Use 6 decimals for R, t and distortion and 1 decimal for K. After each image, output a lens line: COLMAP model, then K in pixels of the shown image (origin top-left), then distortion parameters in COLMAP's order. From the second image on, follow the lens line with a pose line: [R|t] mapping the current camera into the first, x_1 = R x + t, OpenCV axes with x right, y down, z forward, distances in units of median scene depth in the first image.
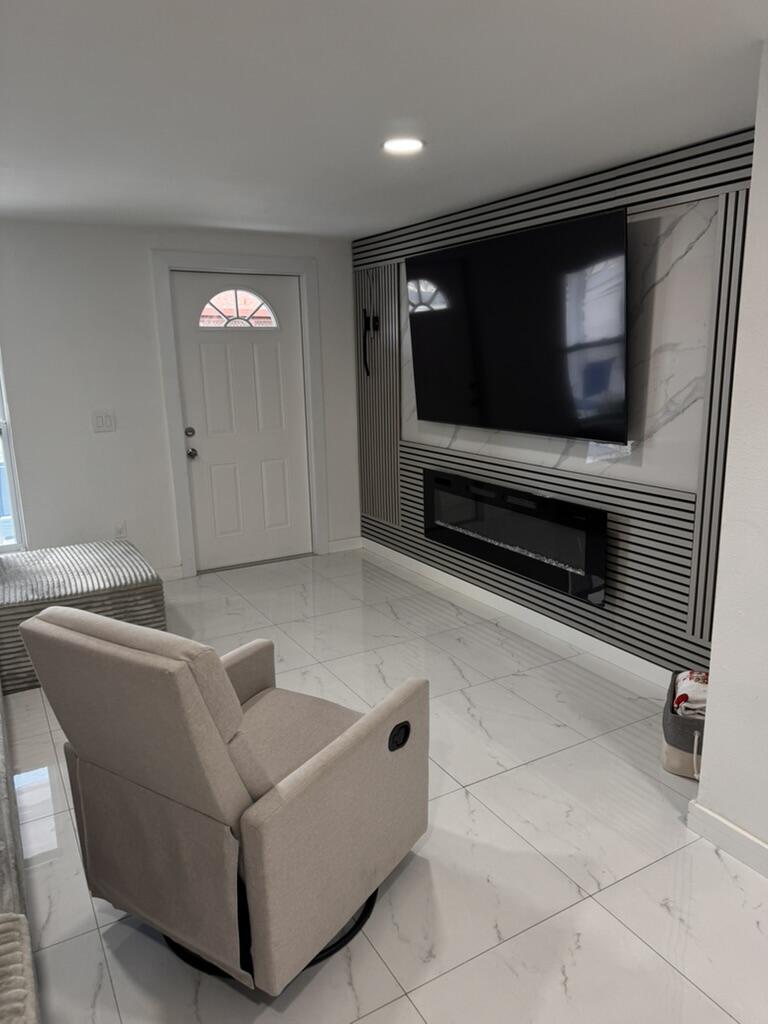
lens RADIAL K [[730.3, 0, 393.0], [0, 730.3, 516.4], [0, 0, 1]] dist [0.056266, -0.092495]
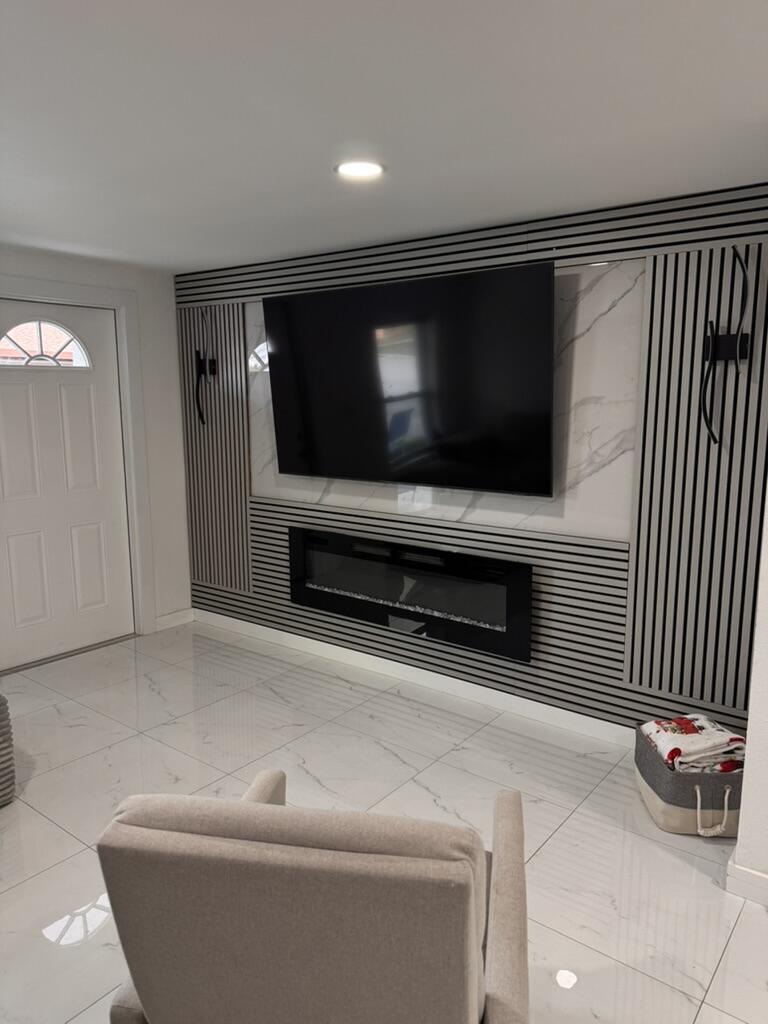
lens RADIAL K [[730.3, 0, 411.7], [0, 730.3, 512.0], [0, 0, 1]] dist [0.056266, -0.092495]
pose [[0.925237, -0.042658, 0.376983, -0.197974], [0.068879, 0.996033, -0.056345, -0.029129], [-0.373084, 0.078098, 0.924505, 0.135859]]
